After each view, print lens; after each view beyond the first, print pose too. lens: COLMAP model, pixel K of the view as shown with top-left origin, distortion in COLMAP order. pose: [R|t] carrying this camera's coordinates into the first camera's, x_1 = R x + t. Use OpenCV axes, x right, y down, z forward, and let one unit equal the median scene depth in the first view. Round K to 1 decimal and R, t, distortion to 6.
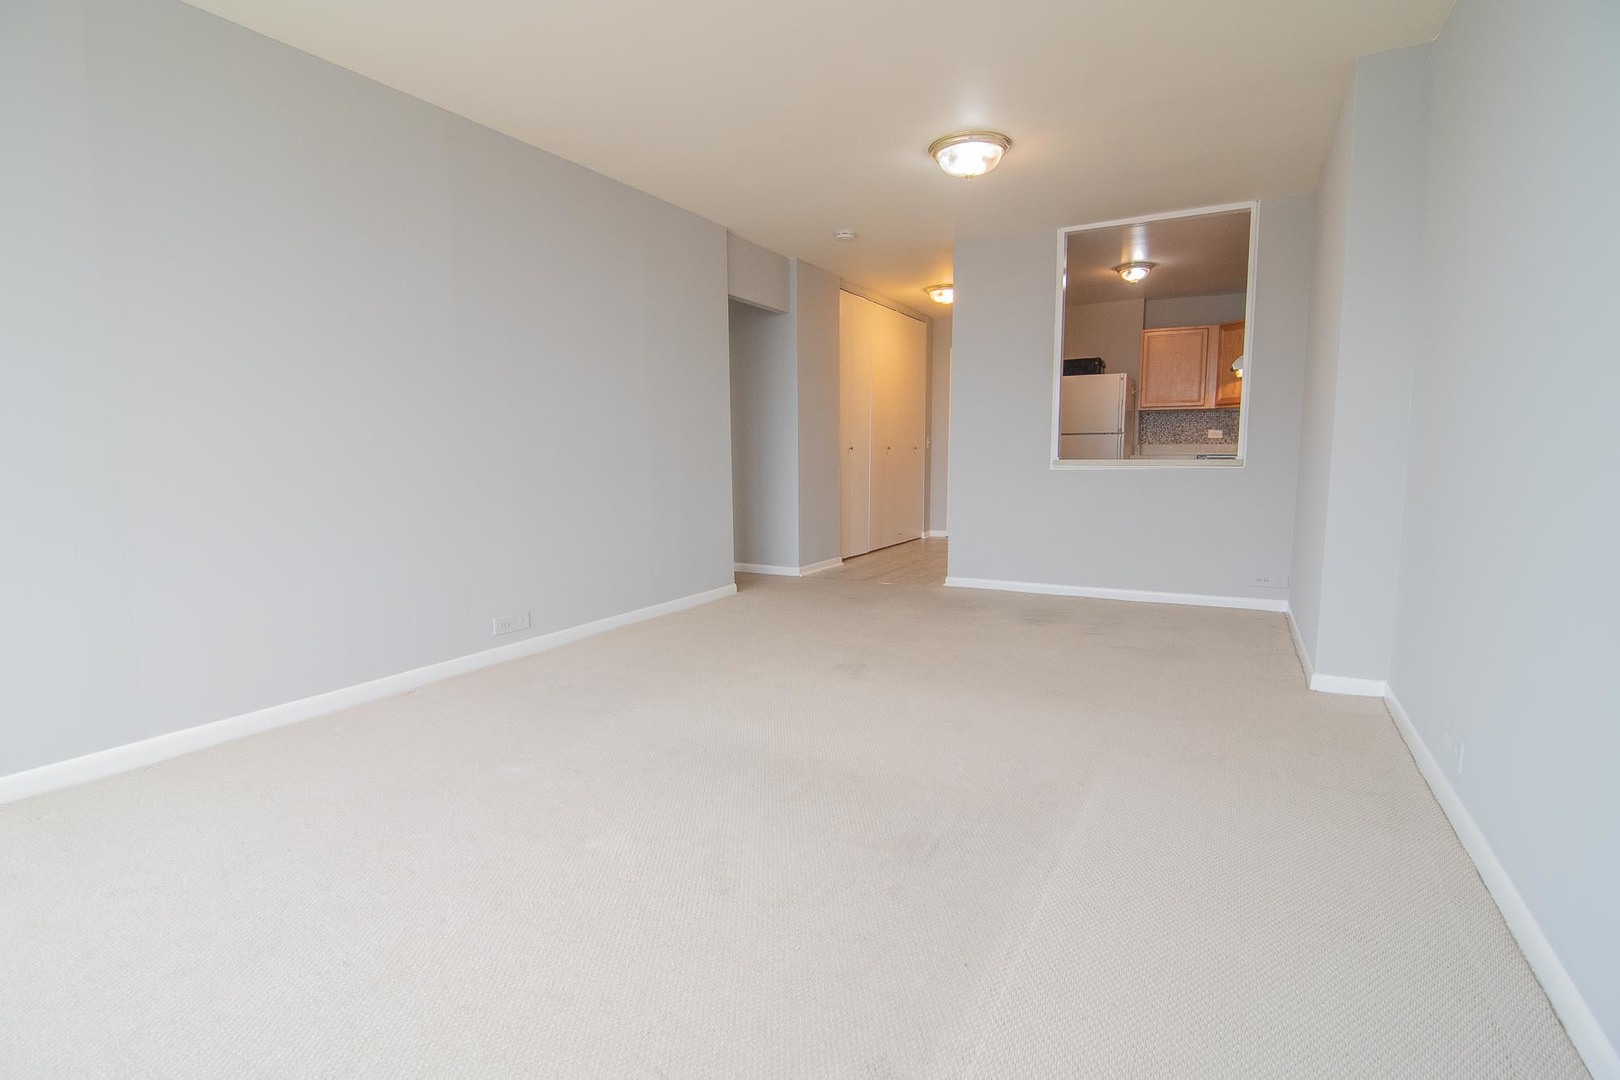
lens RADIAL K [[773.7, 0, 806.7], [0, 773.7, 547.8], [0, 0, 1]] dist [-0.026830, -0.001208]
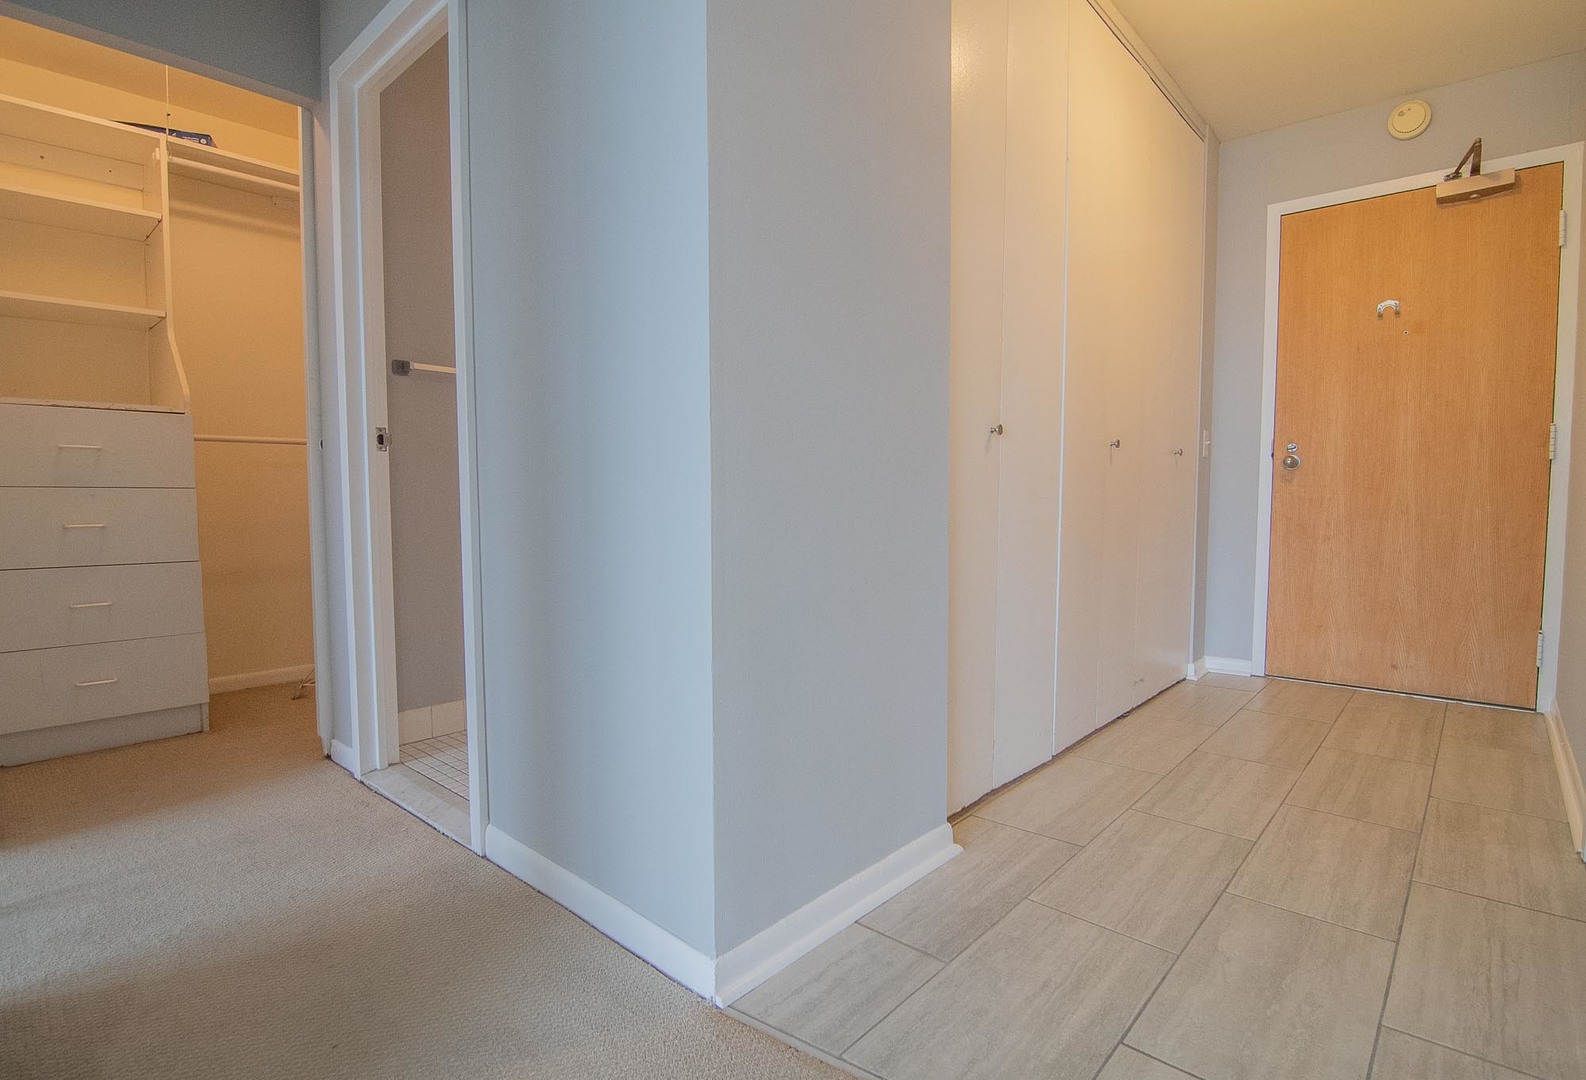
lens RADIAL K [[774.8, 0, 793.0], [0, 774.8, 540.0], [0, 0, 1]] dist [-0.001556, -0.000538]
pose [[0.972042, 0.019821, -0.233967, 0.042879], [-0.032210, 0.998267, -0.049248, -0.059343], [0.232586, 0.055407, 0.970996, 0.570924]]
